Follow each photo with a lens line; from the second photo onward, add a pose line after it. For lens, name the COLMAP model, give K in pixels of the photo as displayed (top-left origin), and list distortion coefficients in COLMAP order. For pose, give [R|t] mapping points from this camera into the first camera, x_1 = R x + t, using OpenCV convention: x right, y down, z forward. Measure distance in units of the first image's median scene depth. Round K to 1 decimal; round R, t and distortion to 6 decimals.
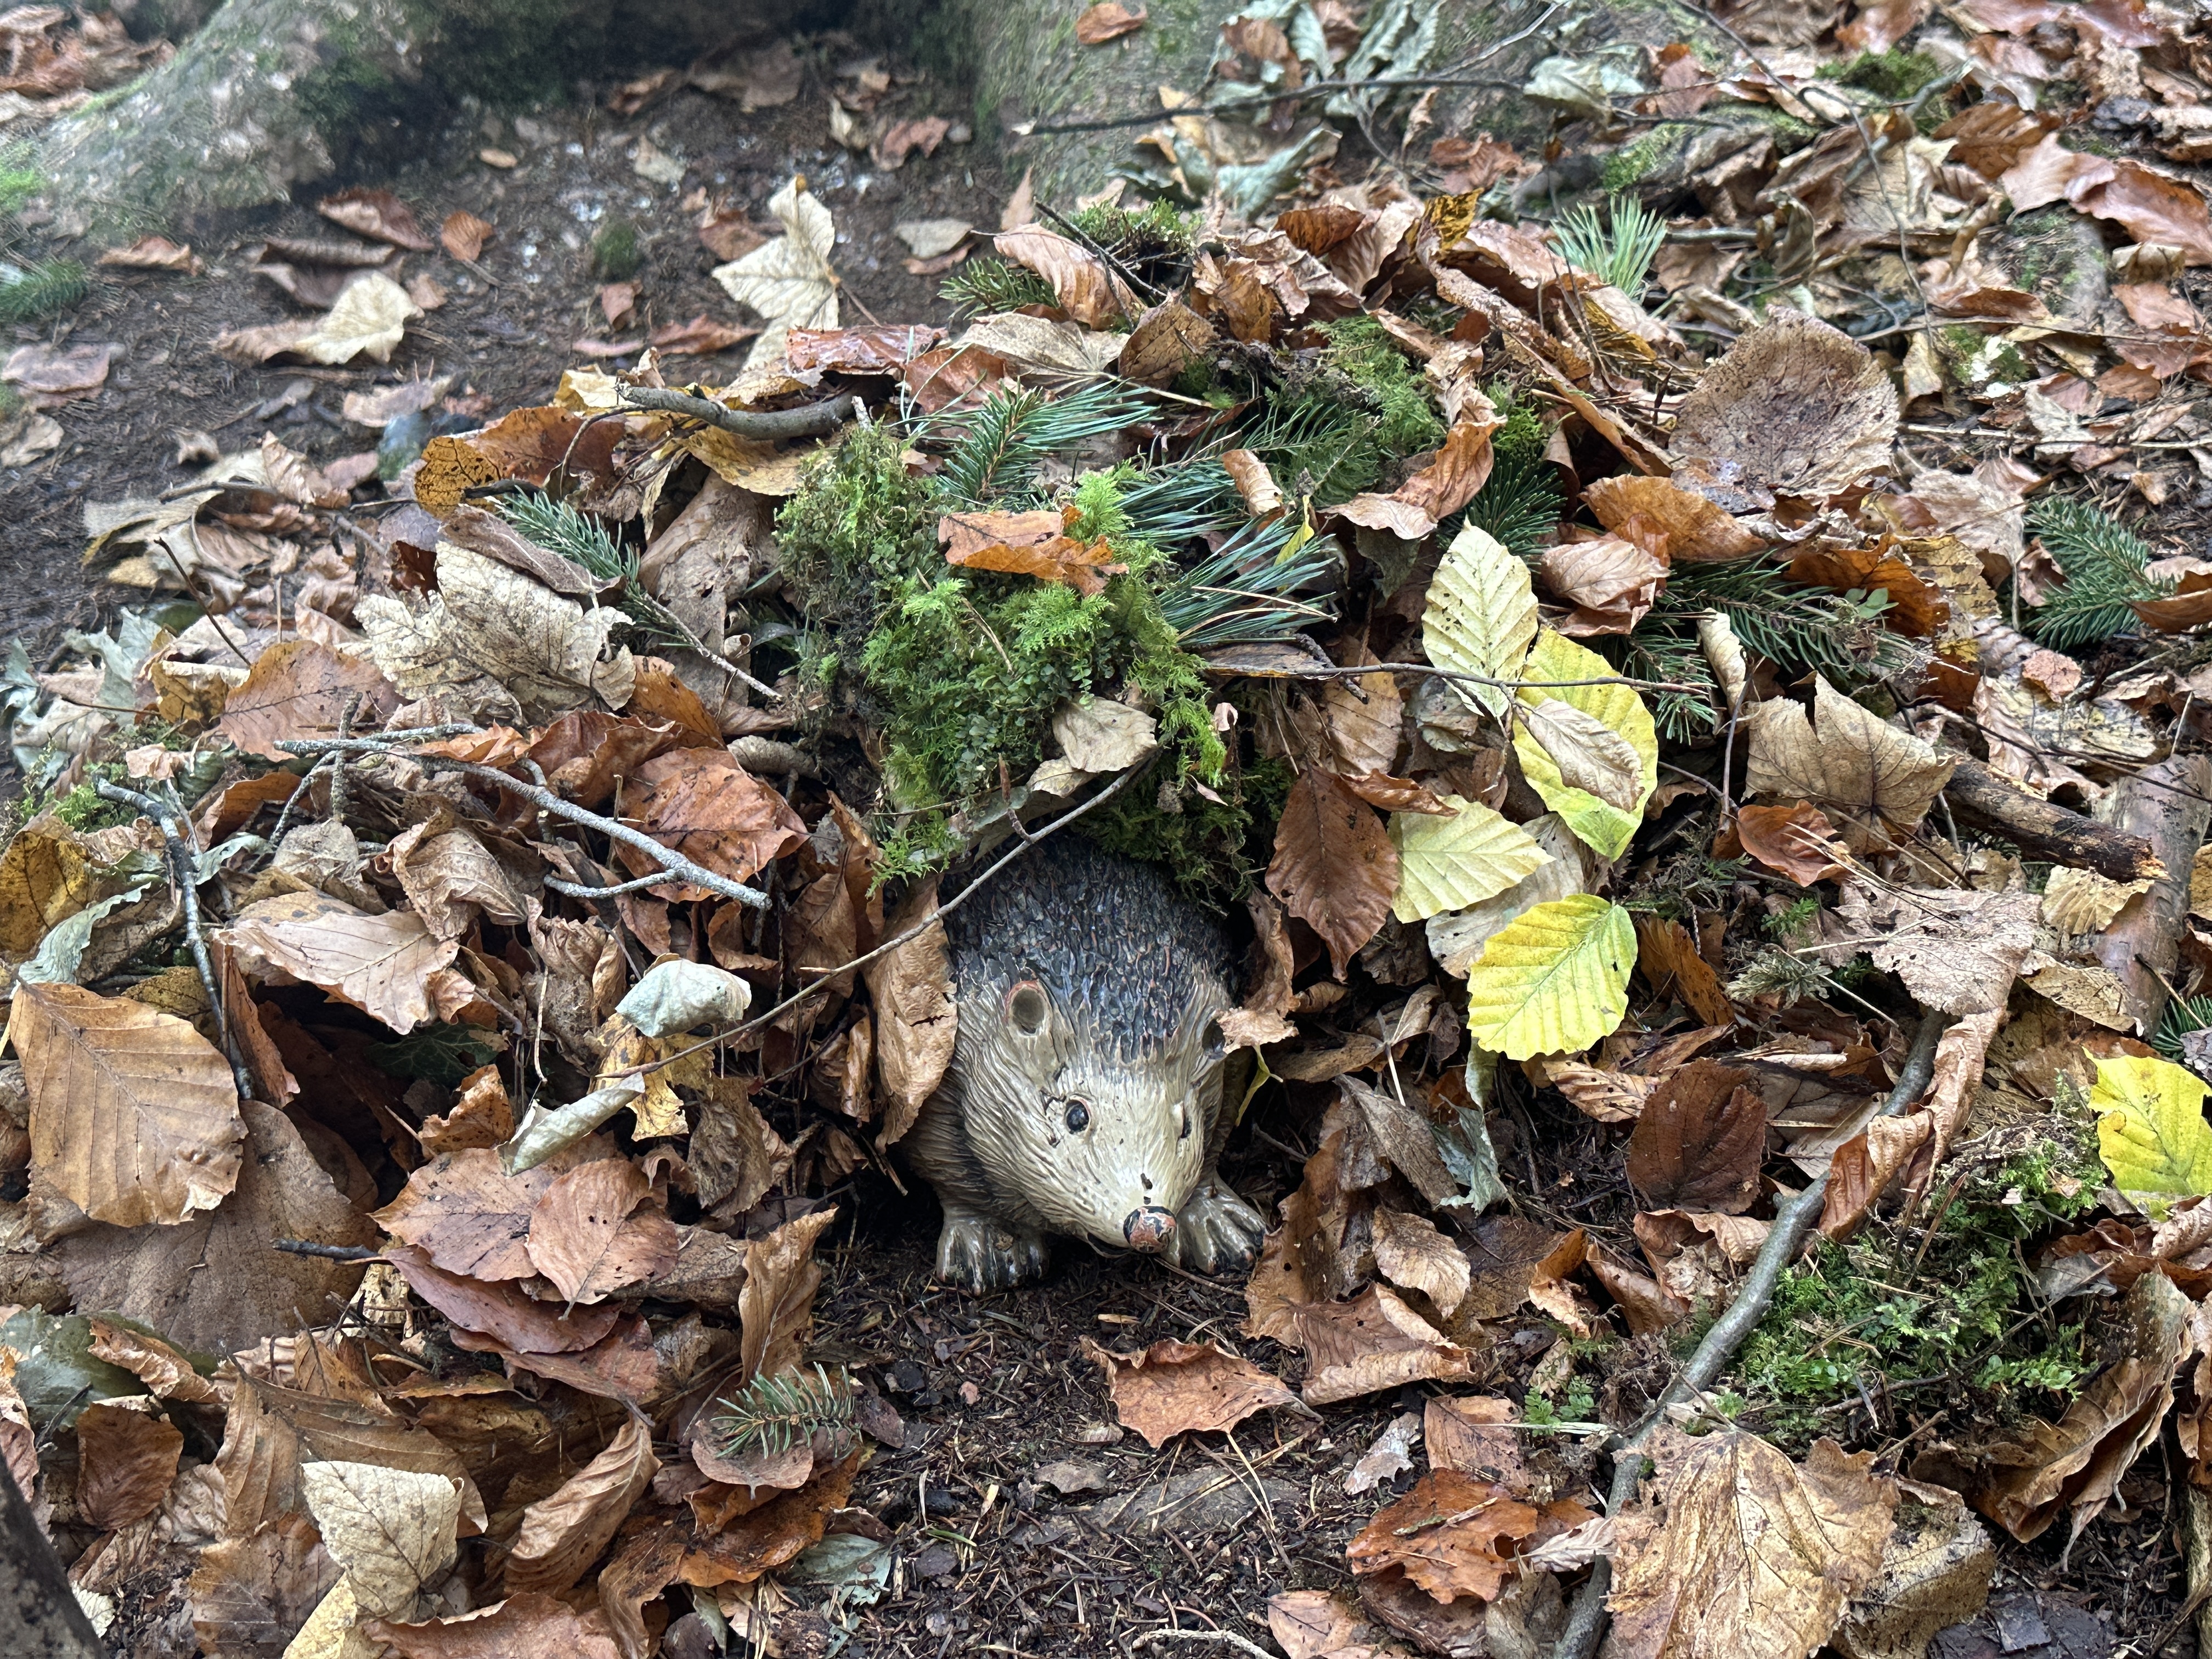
lens RADIAL K [[2804.8, 0, 1106.9], [0, 2804.8, 826.8], [0, 0, 1]] dist [0.121178, 0.000000]
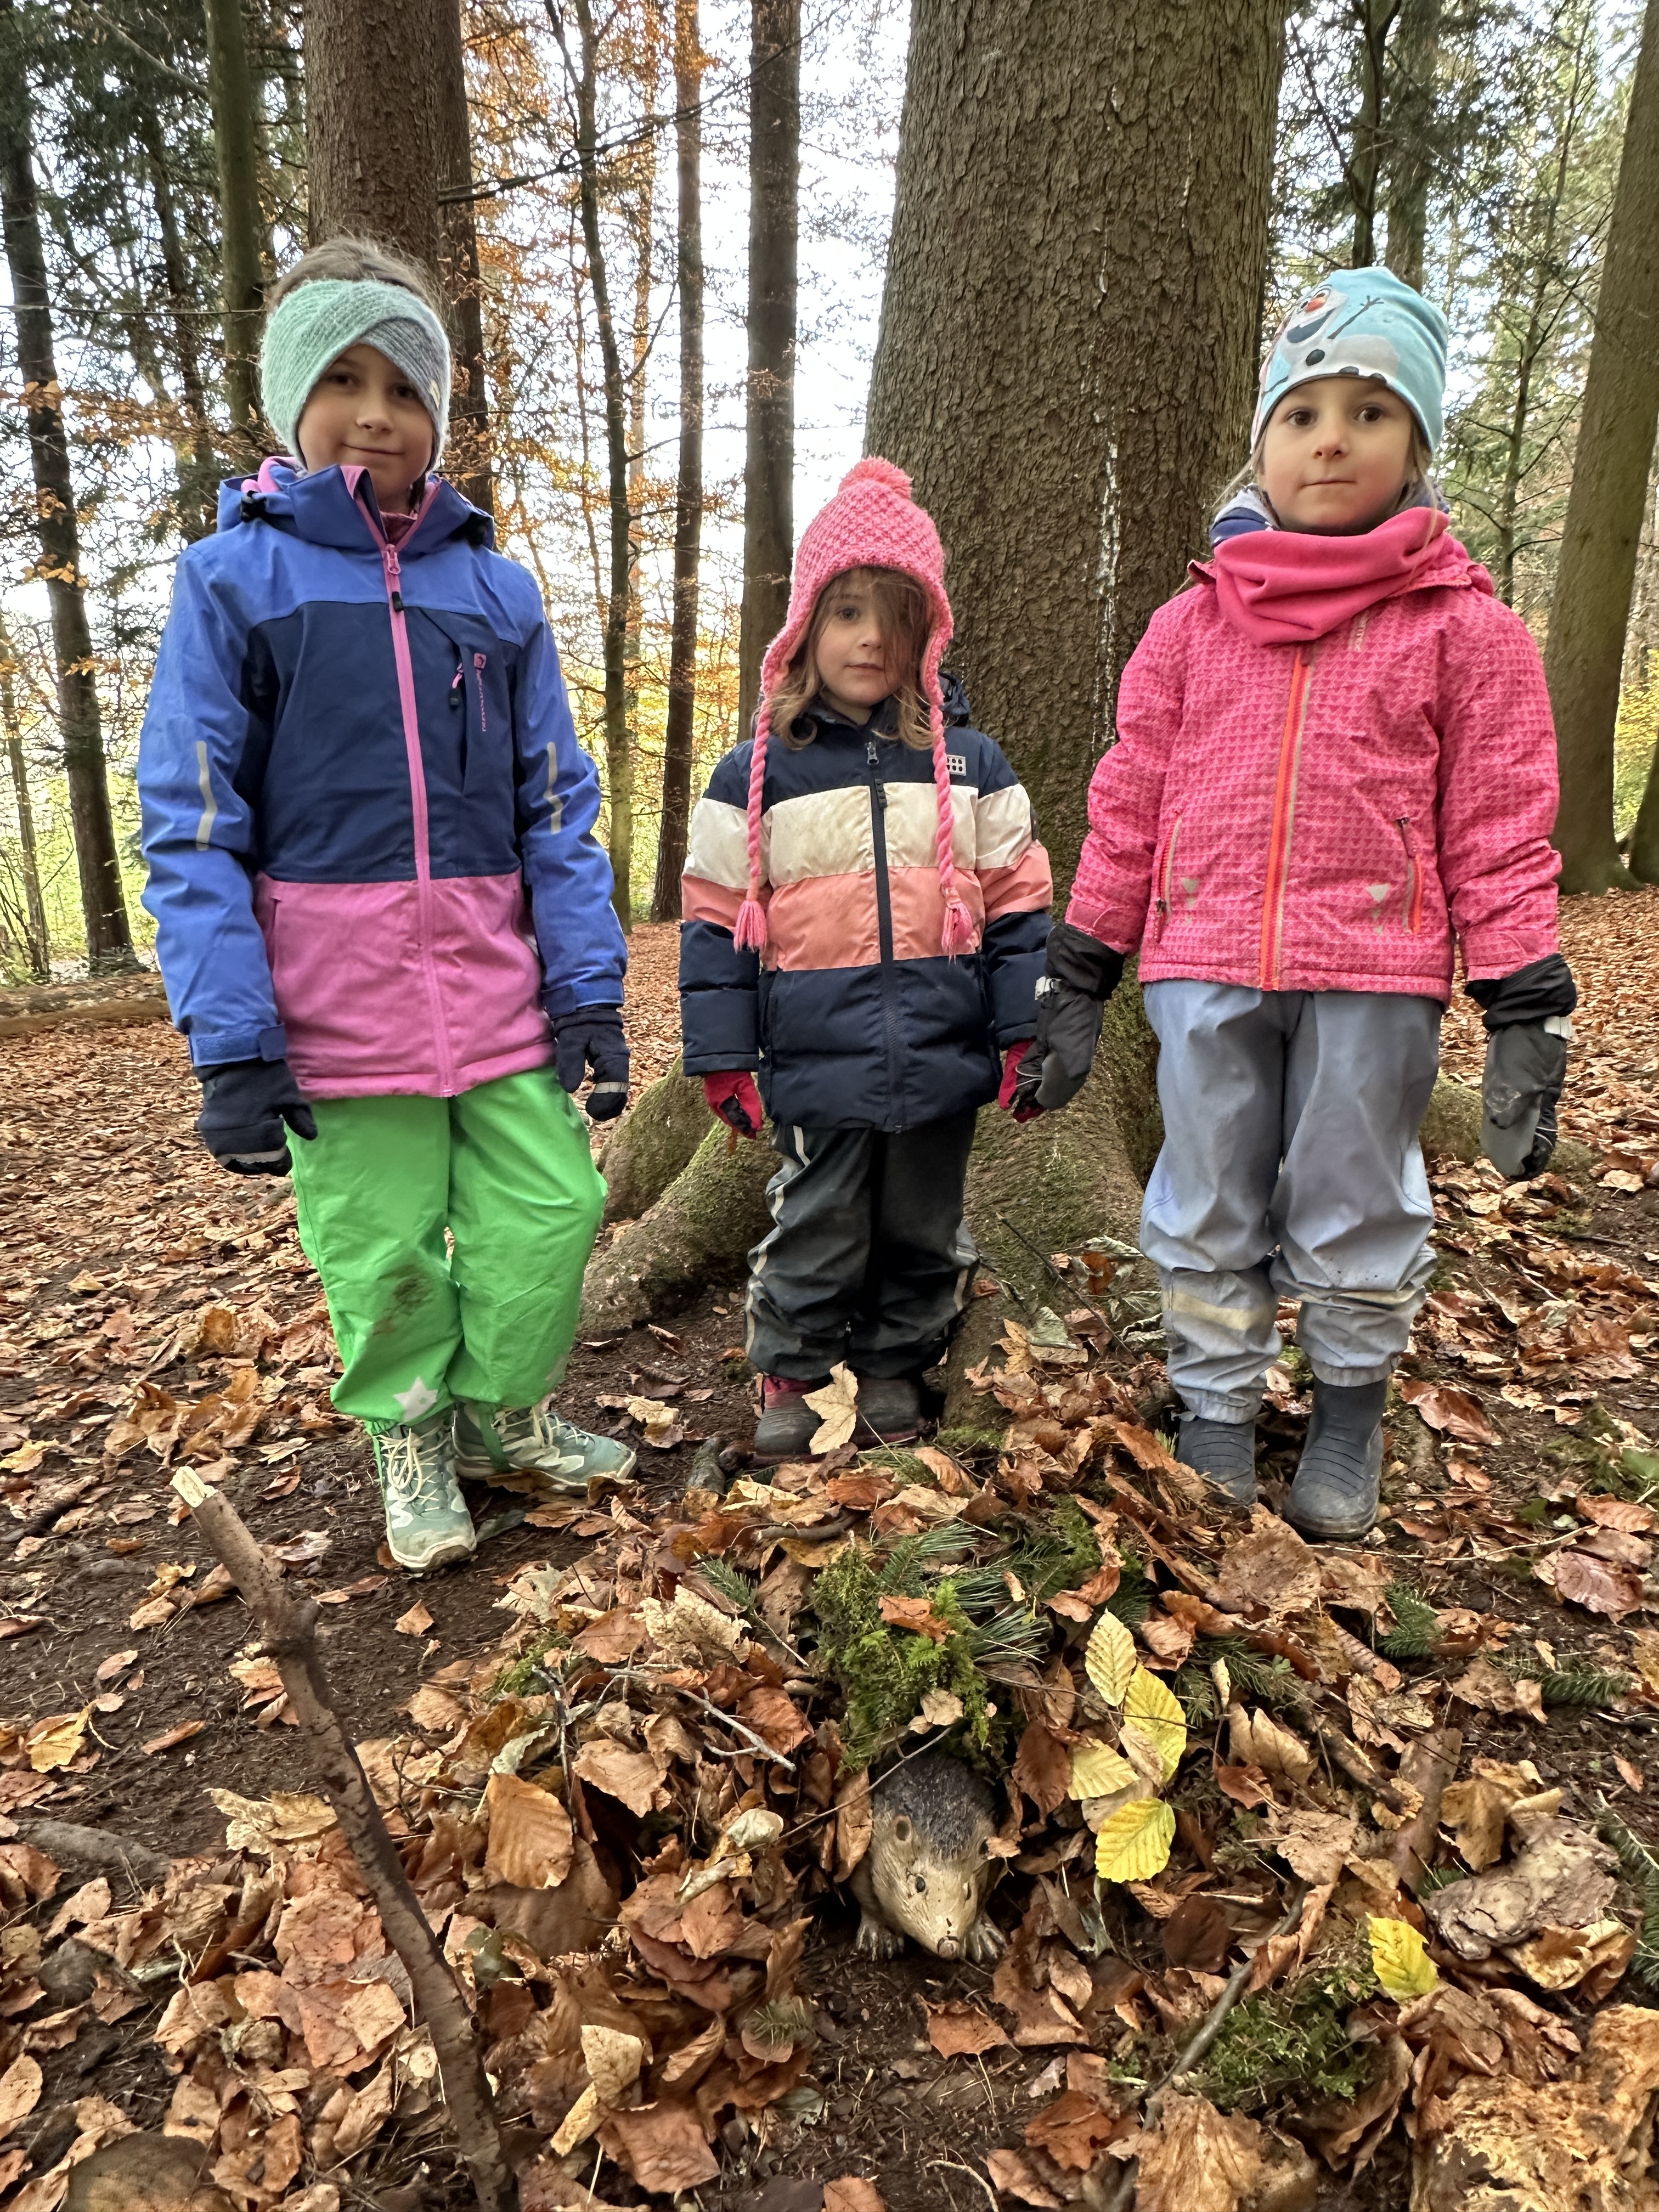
lens RADIAL K [[1405.2, 0, 814.2], [0, 1405.2, 1102.3], [0, 0, 1]] dist [-0.005011, 0.007669]
pose [[0.988806, 0.042231, -0.143105, 0.040152], [-0.082490, 0.953930, -0.288466, -0.165856], [0.124330, 0.297041, 0.946736, -0.277549]]
